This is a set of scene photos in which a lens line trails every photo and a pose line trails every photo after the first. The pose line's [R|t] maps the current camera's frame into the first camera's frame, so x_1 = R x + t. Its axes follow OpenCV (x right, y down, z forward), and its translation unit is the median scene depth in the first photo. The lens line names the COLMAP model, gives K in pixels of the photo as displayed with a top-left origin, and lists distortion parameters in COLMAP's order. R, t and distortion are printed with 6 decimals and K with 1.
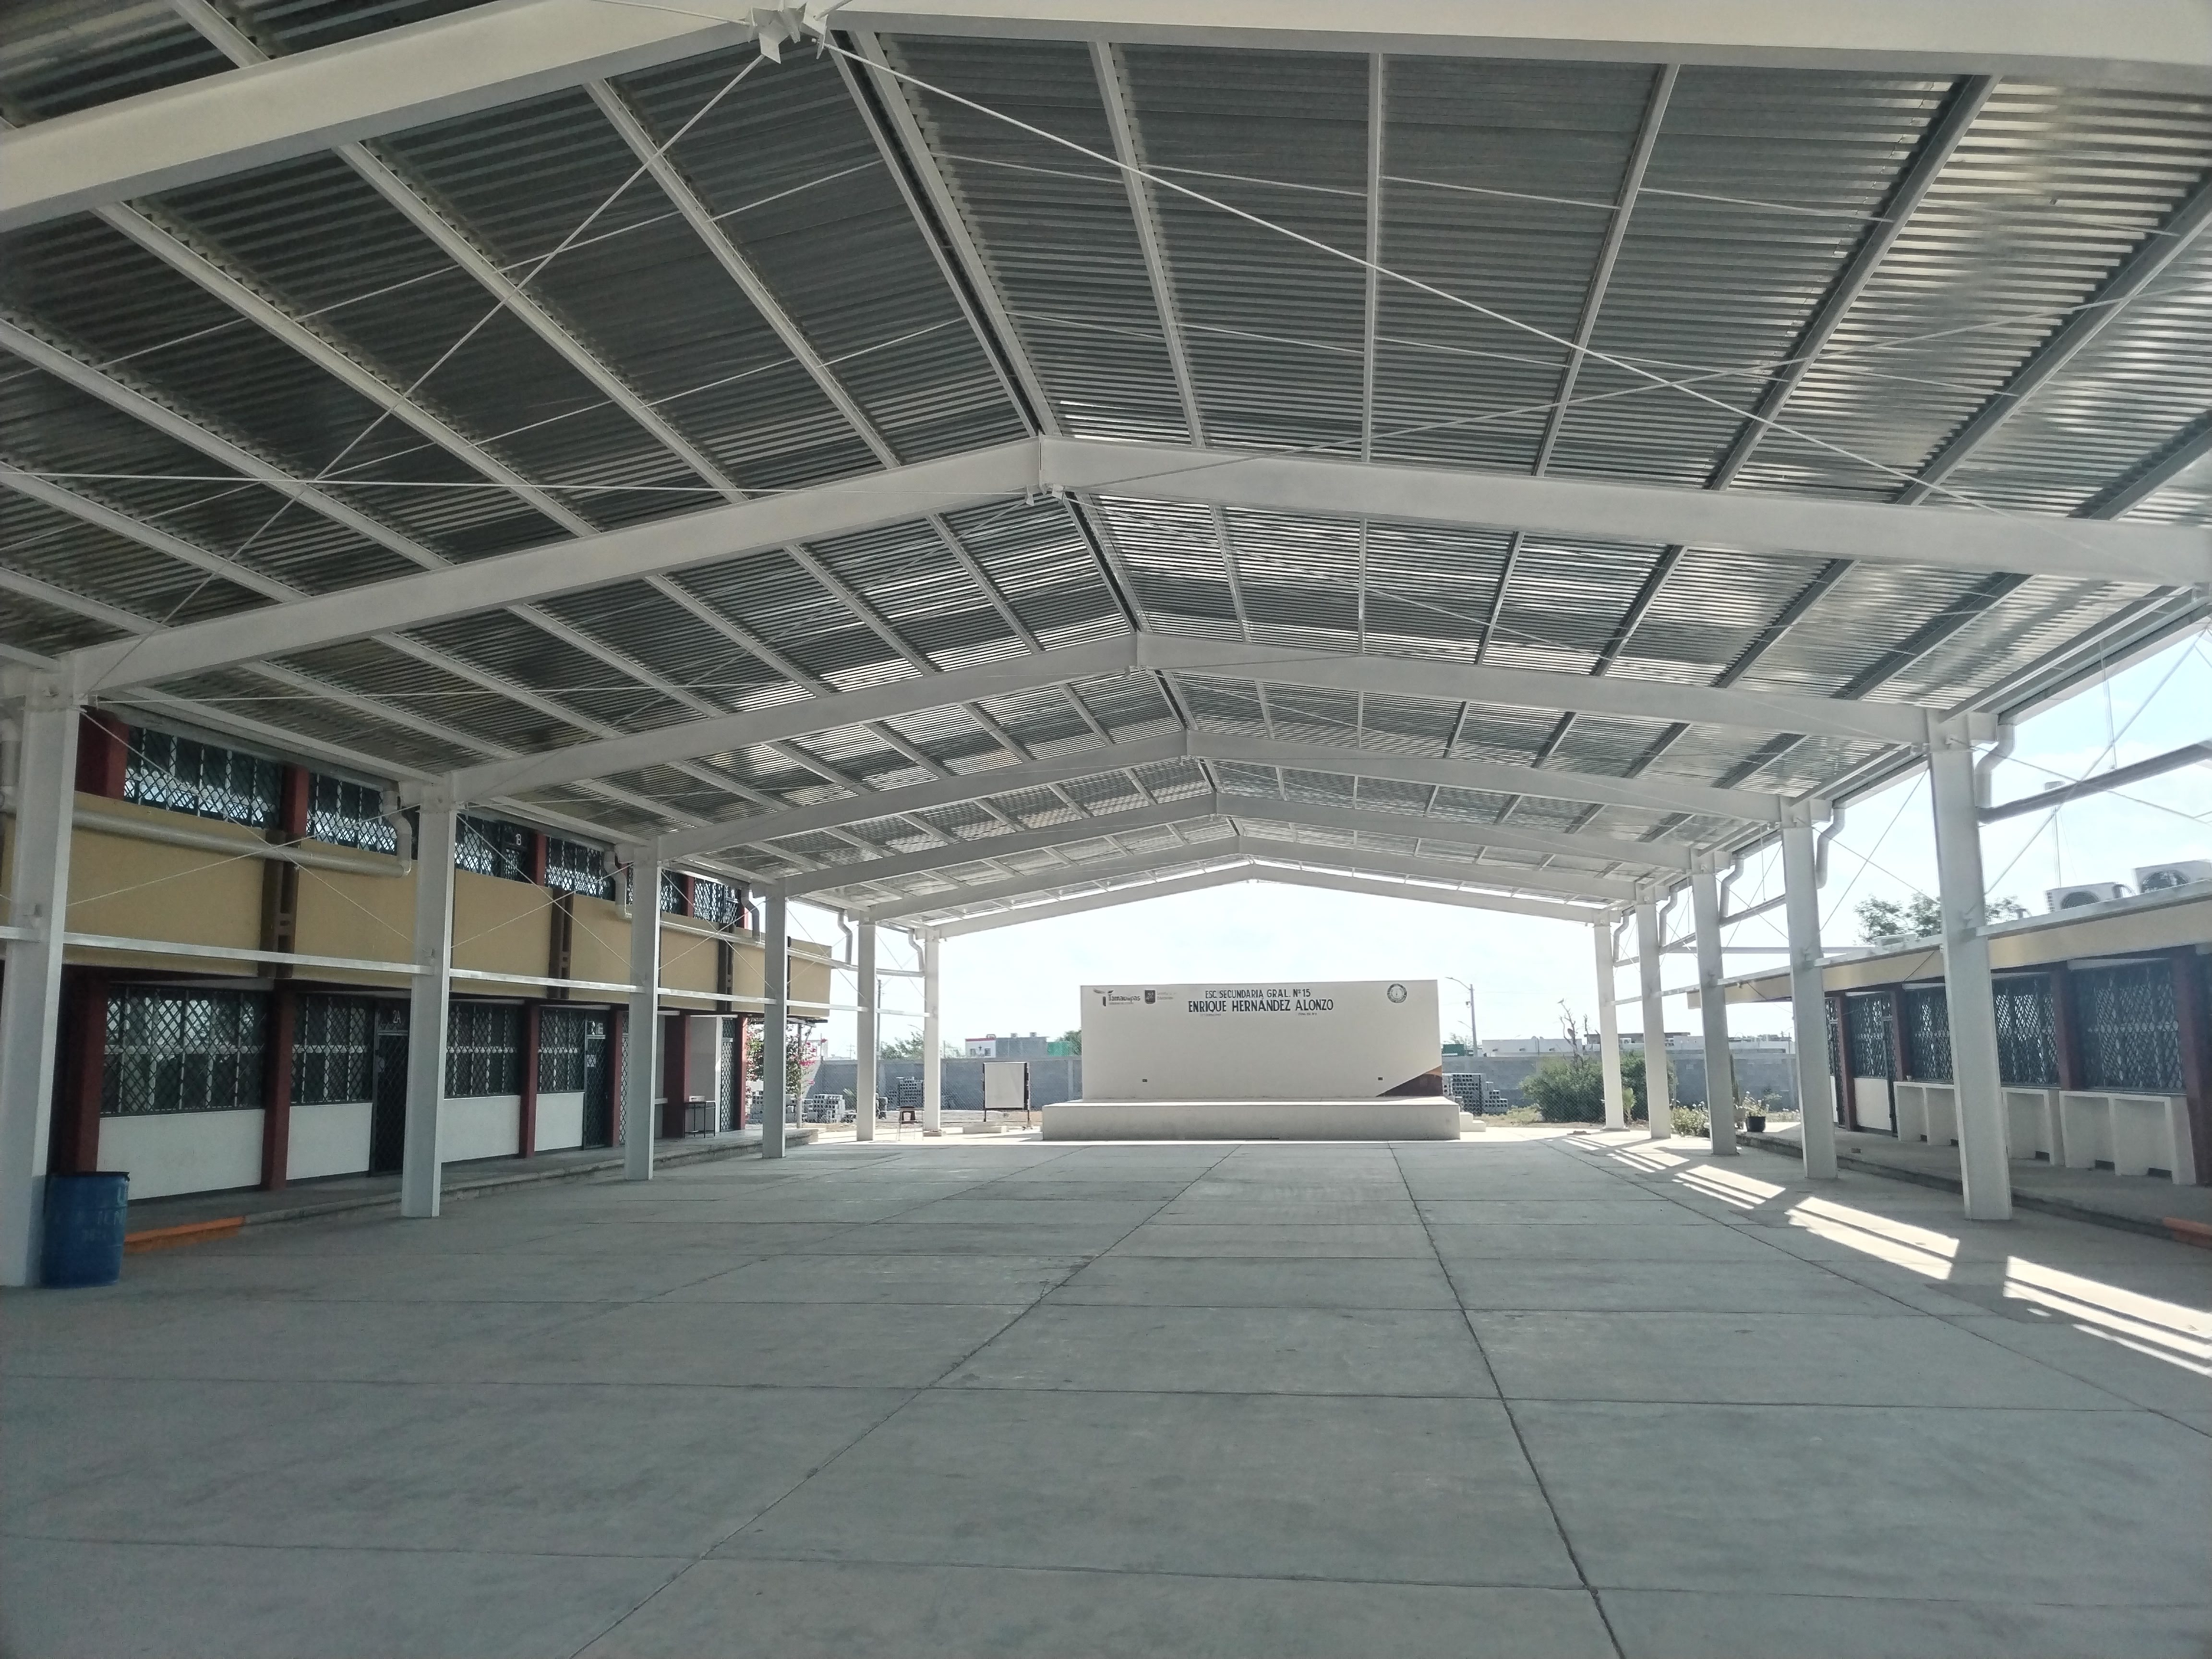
lens RADIAL K [[1607.1, 0, 1113.0], [0, 1607.1, 835.4], [0, 0, 1]] dist [0.060209, -0.061179]
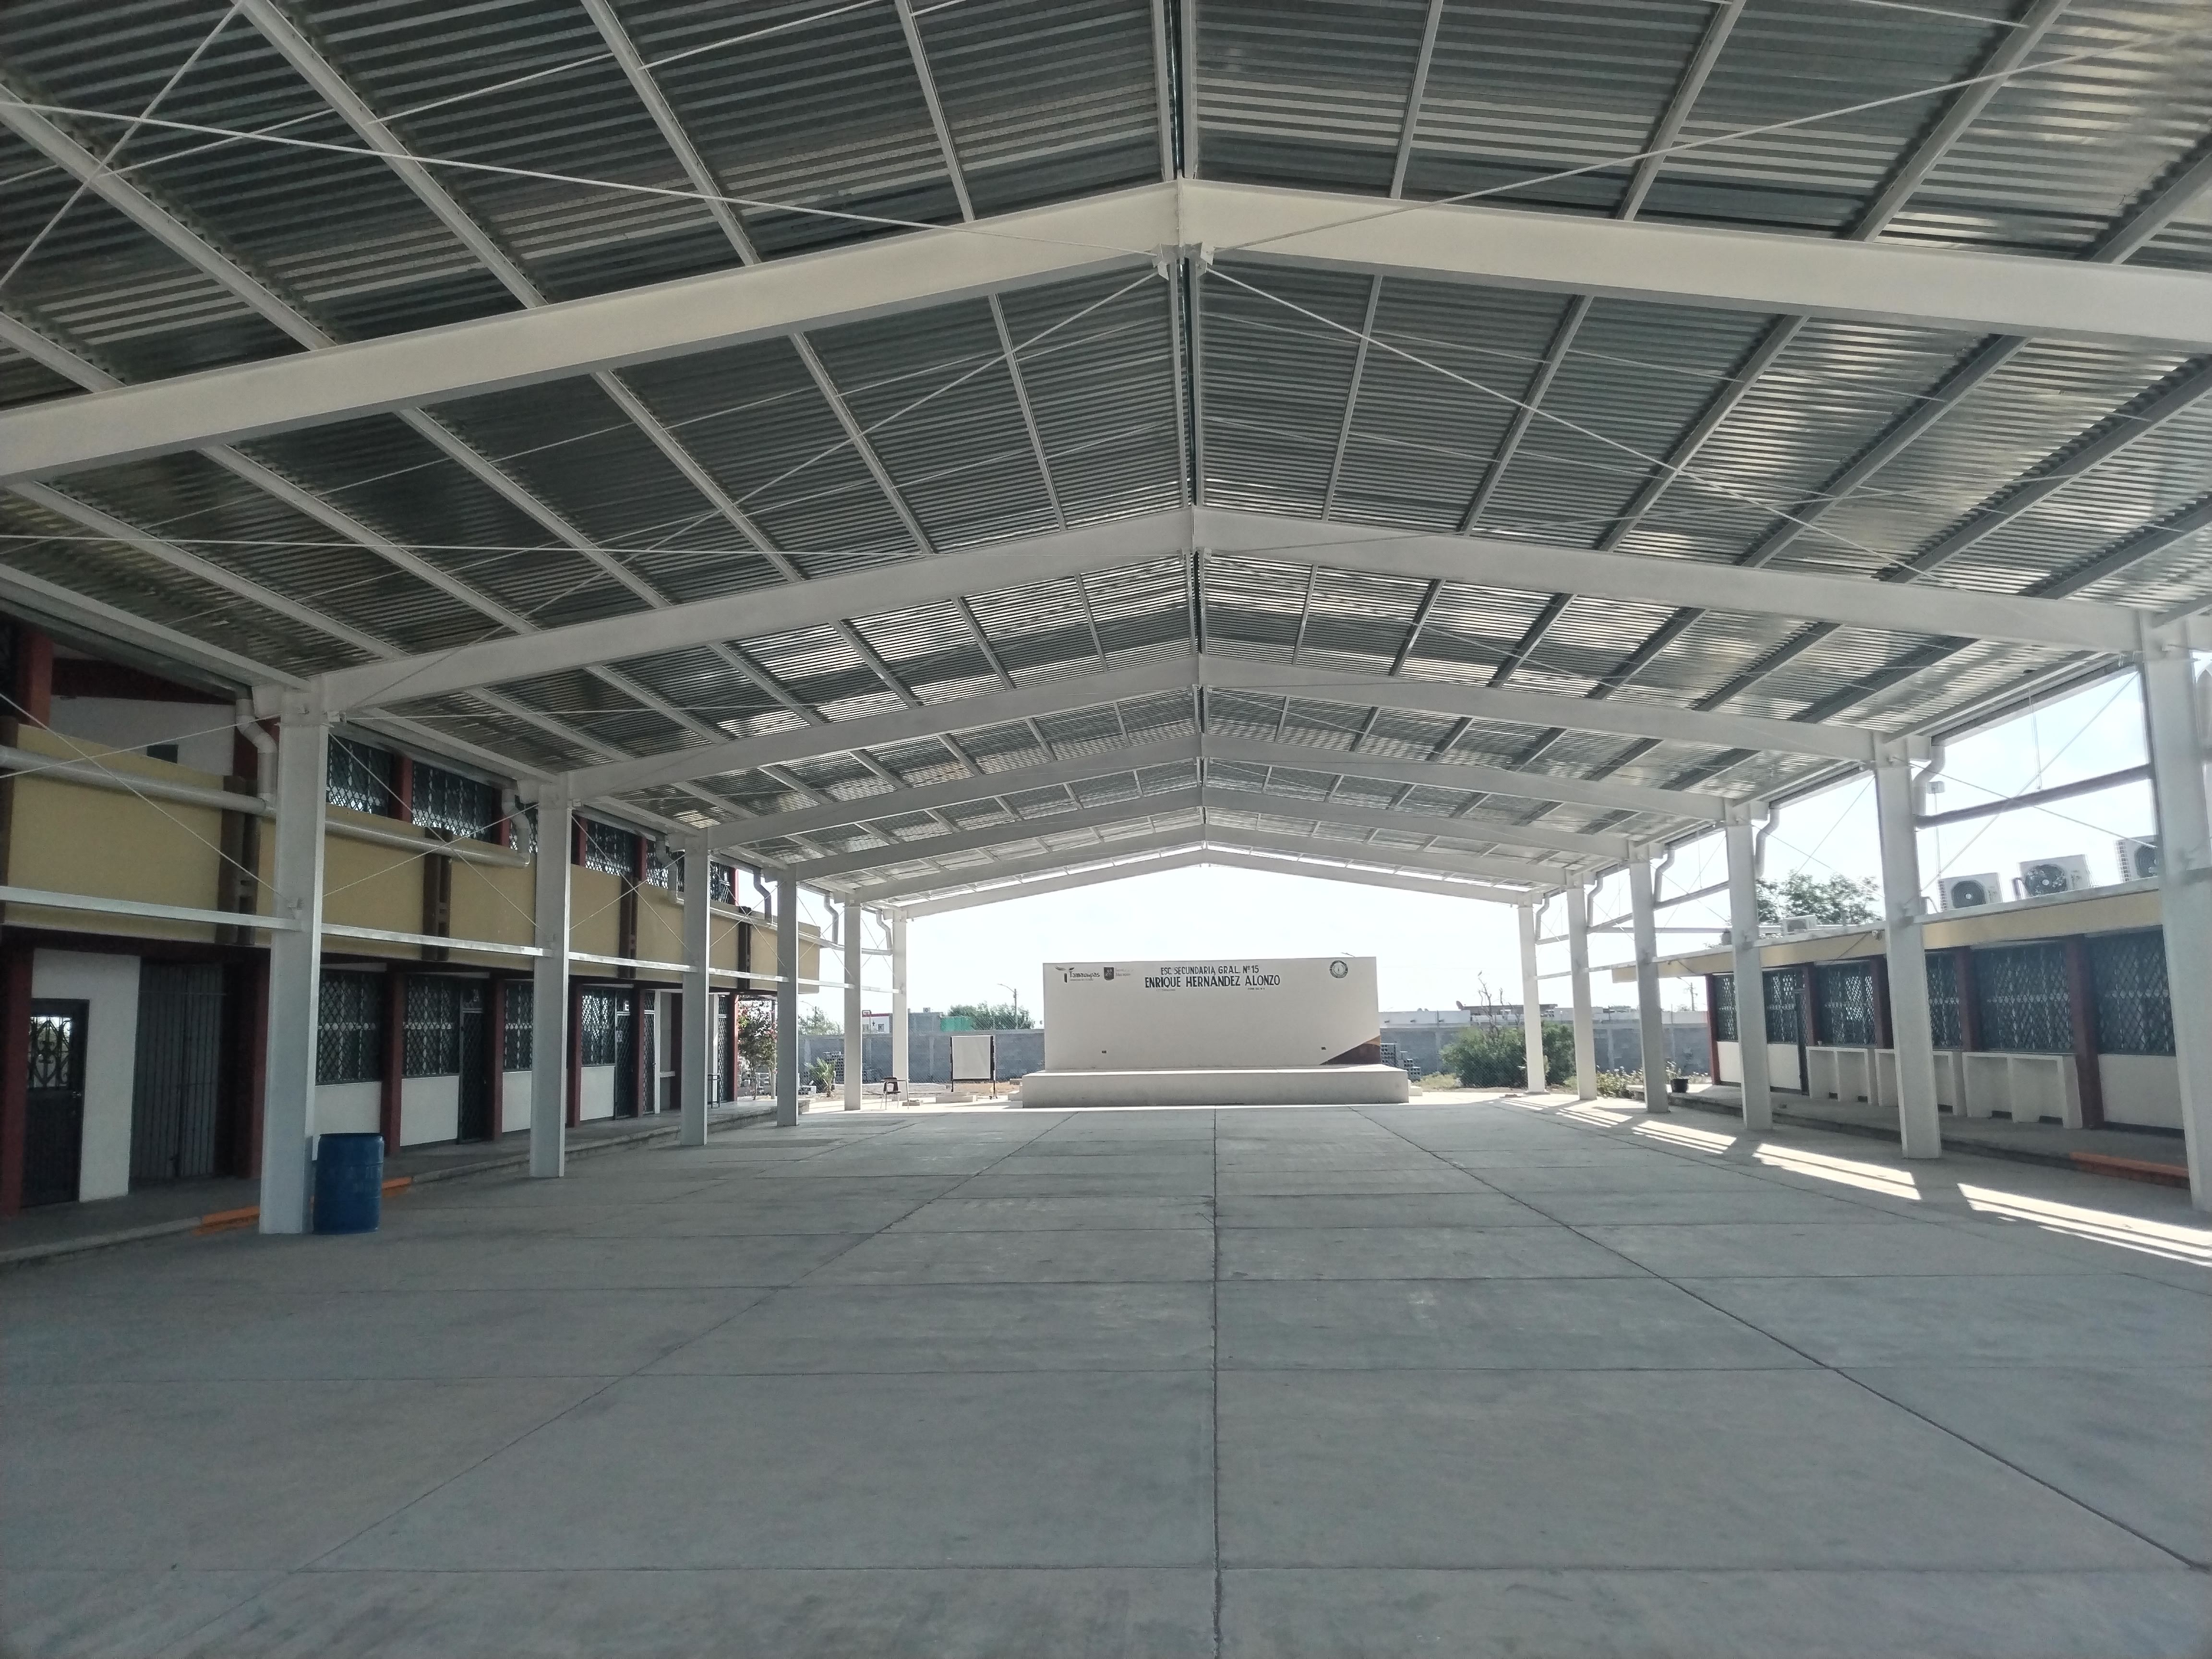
lens RADIAL K [[1607.1, 0, 1113.0], [0, 1607.1, 835.4], [0, 0, 1]] dist [0.060209, -0.061179]
pose [[0.996321, 0.003985, 0.085602, -0.086392], [-0.005320, 0.999868, 0.015373, -0.009639], [-0.085529, -0.015771, 0.996211, -0.076185]]
